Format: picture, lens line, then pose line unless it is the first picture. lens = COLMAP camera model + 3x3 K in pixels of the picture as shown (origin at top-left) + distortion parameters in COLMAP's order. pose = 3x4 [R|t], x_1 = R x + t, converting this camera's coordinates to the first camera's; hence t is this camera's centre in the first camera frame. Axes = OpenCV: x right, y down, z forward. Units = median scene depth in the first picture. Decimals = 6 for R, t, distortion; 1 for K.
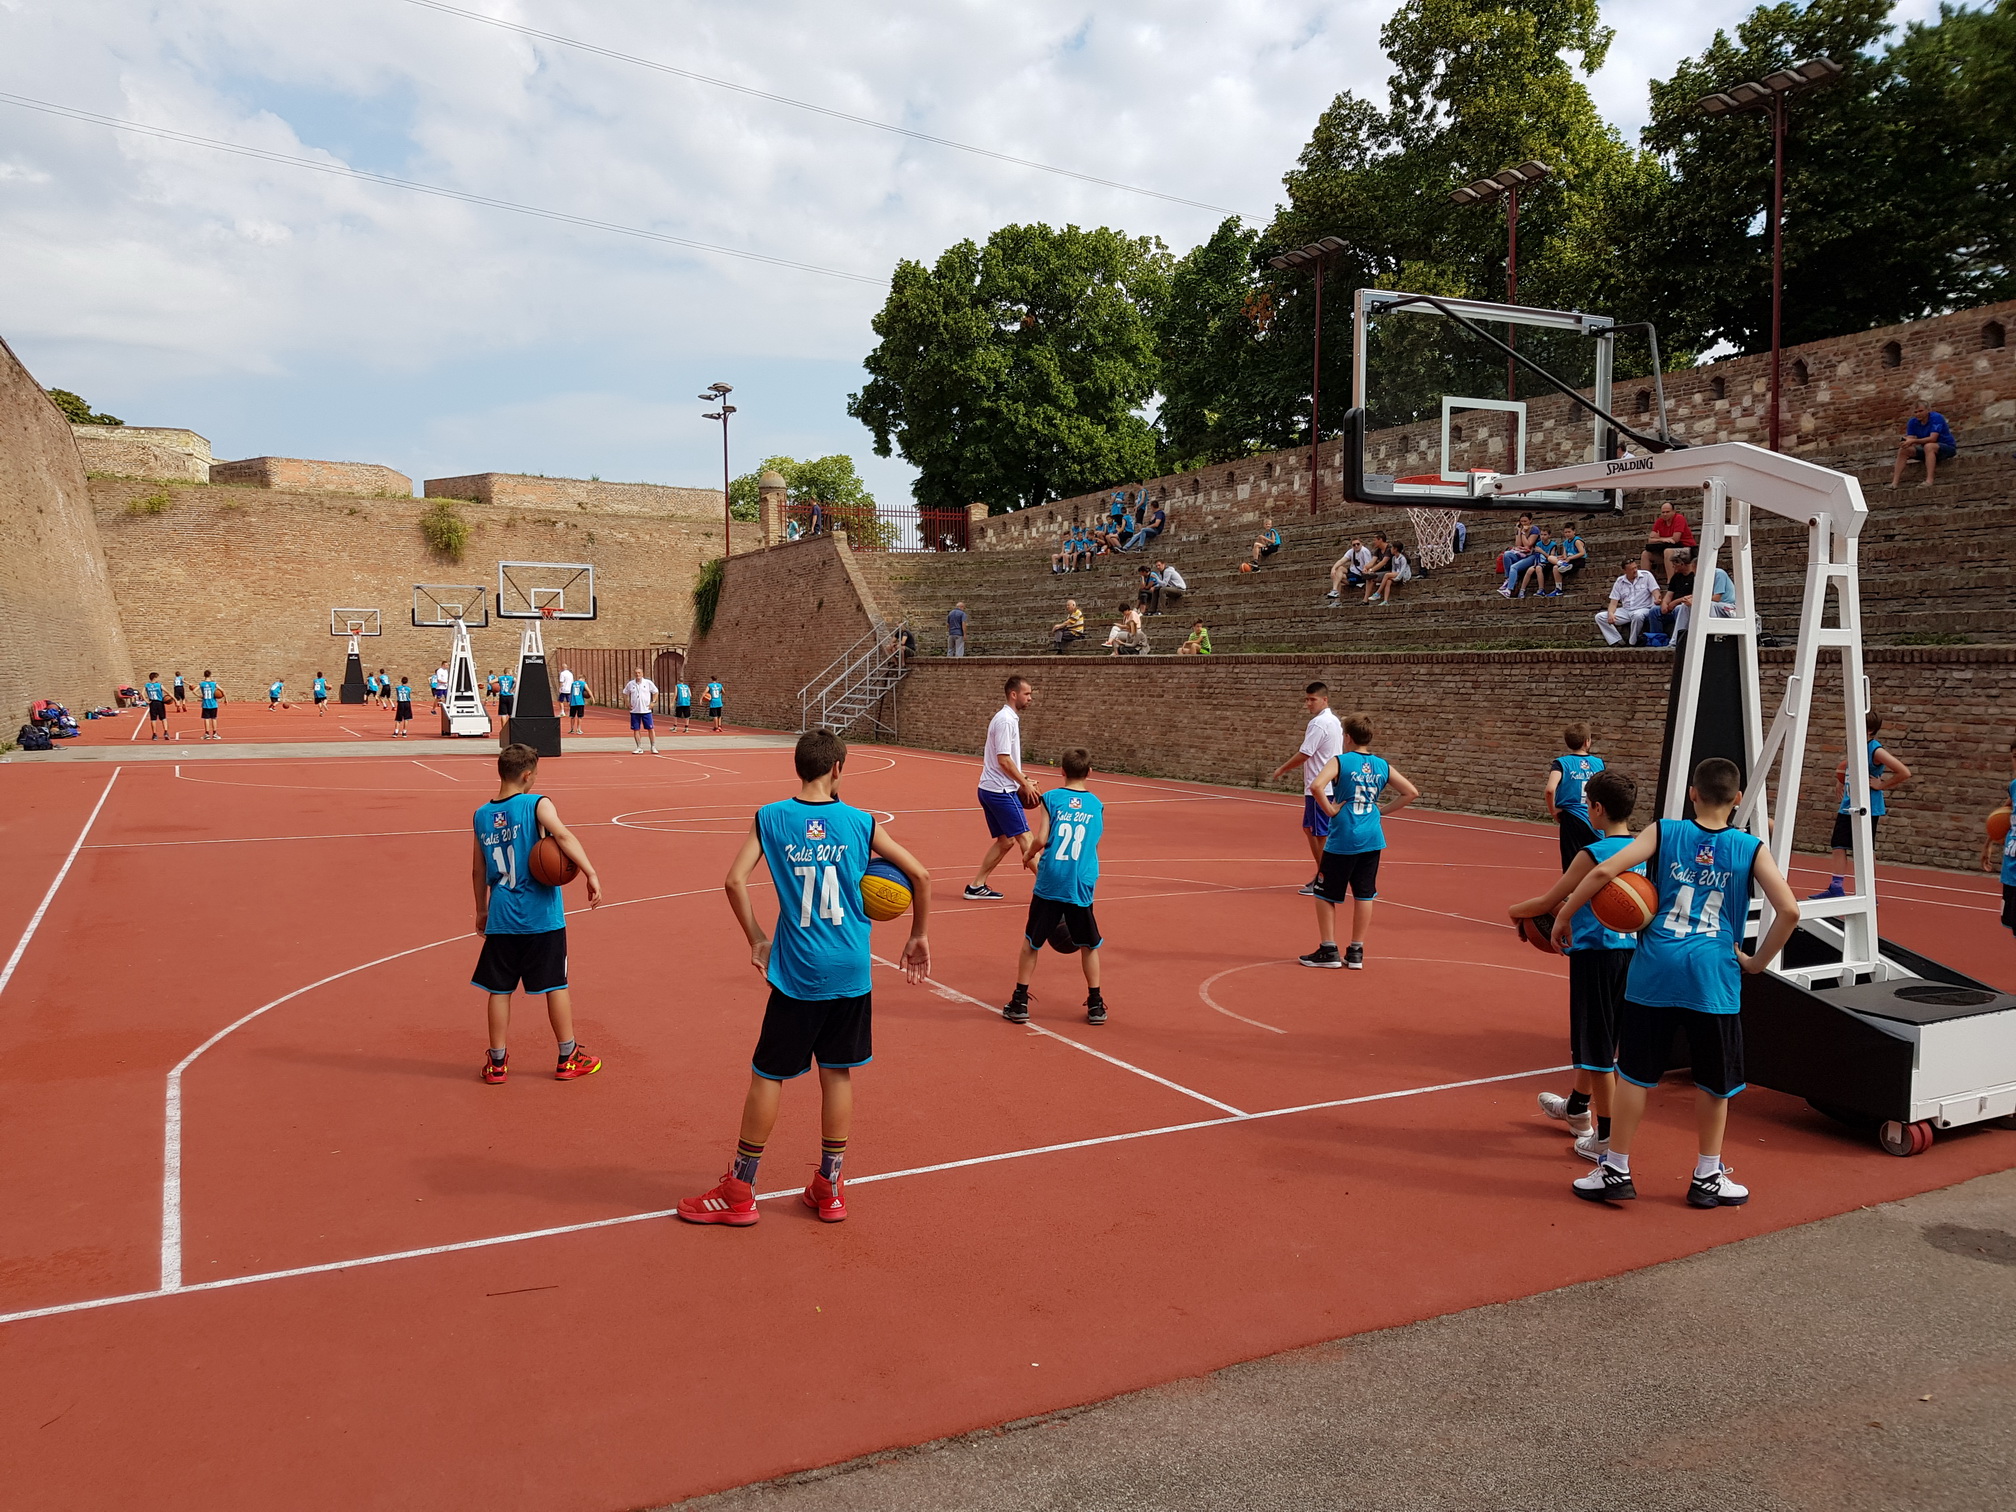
lens RADIAL K [[1560.6, 0, 1021.7], [0, 1560.6, 773.5], [0, 0, 1]] dist [0.026418, -0.053780]
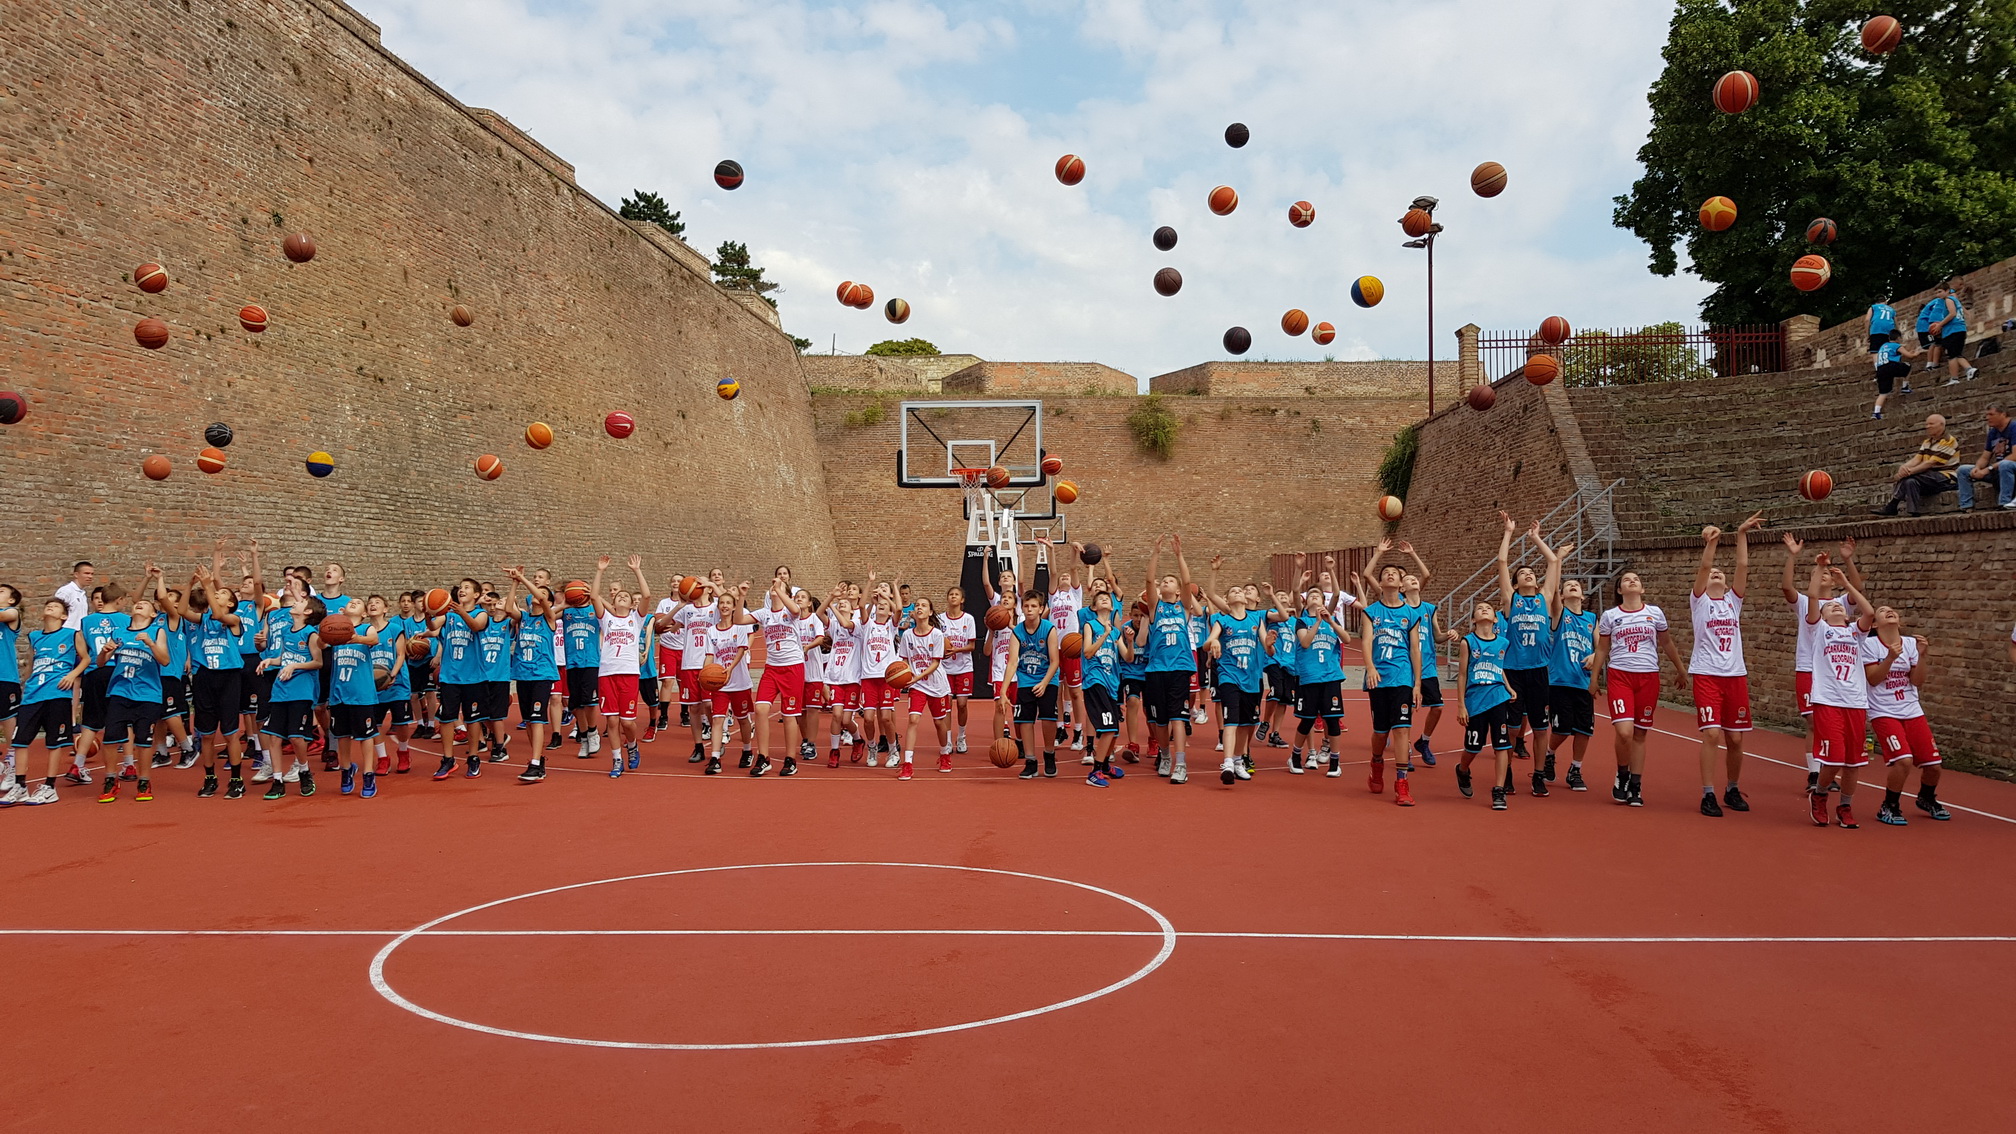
lens RADIAL K [[1560.5, 0, 1004.2], [0, 1560.5, 569.2], [0, 0, 1]] dist [0.060166, -0.099719]
pose [[0.858890, -0.016576, -0.511891, 0.018419], [-0.022843, 0.997242, -0.070620, -0.009808], [0.511650, 0.072348, 0.856143, 0.228321]]
